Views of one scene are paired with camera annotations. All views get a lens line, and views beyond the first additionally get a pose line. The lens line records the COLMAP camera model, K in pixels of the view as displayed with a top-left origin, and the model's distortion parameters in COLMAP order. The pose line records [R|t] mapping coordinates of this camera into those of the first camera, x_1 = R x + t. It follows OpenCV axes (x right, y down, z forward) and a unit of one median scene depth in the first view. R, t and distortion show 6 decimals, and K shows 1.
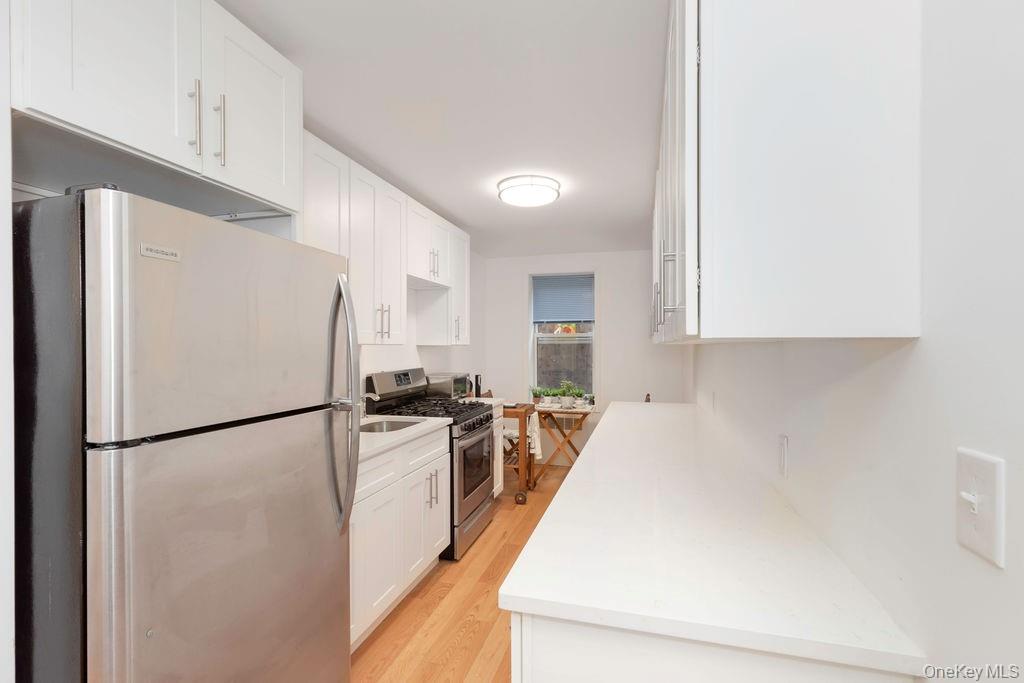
lens RADIAL K [[454.2, 0, 505.0], [0, 454.2, 350.2], [0, 0, 1]] dist [0.001997, 0.000387]
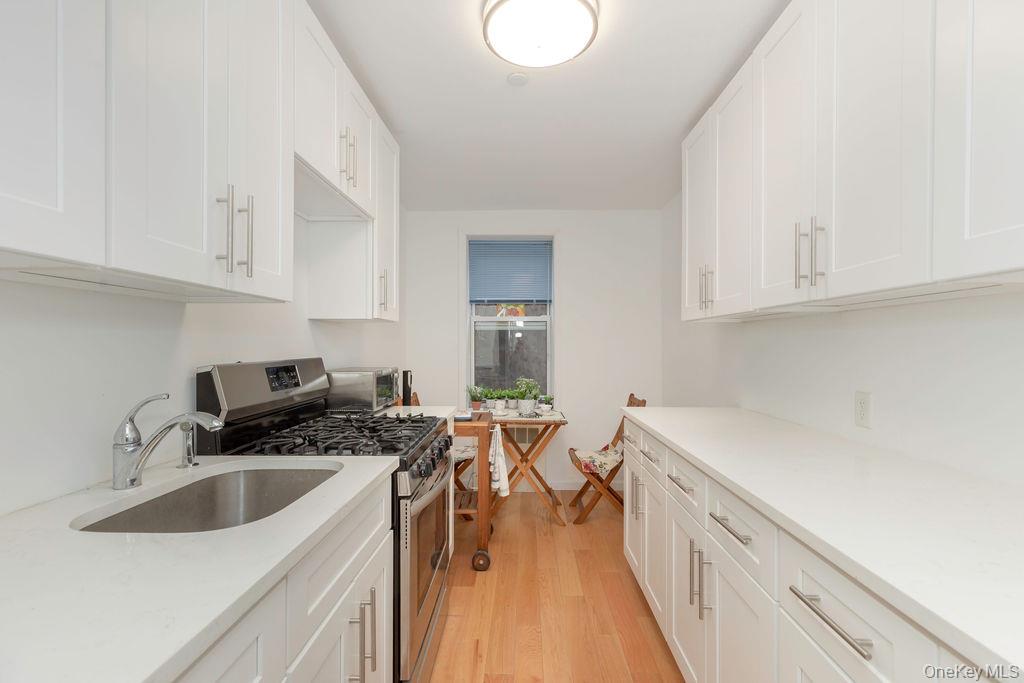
lens RADIAL K [[454.2, 0, 505.0], [0, 454.2, 350.2], [0, 0, 1]] dist [0.001997, 0.000387]
pose [[0.971069, 0.001353, 0.238793, -0.087715], [-0.001694, 0.999998, 0.001225, 0.026559], [-0.238791, -0.001594, 0.971070, 0.369976]]
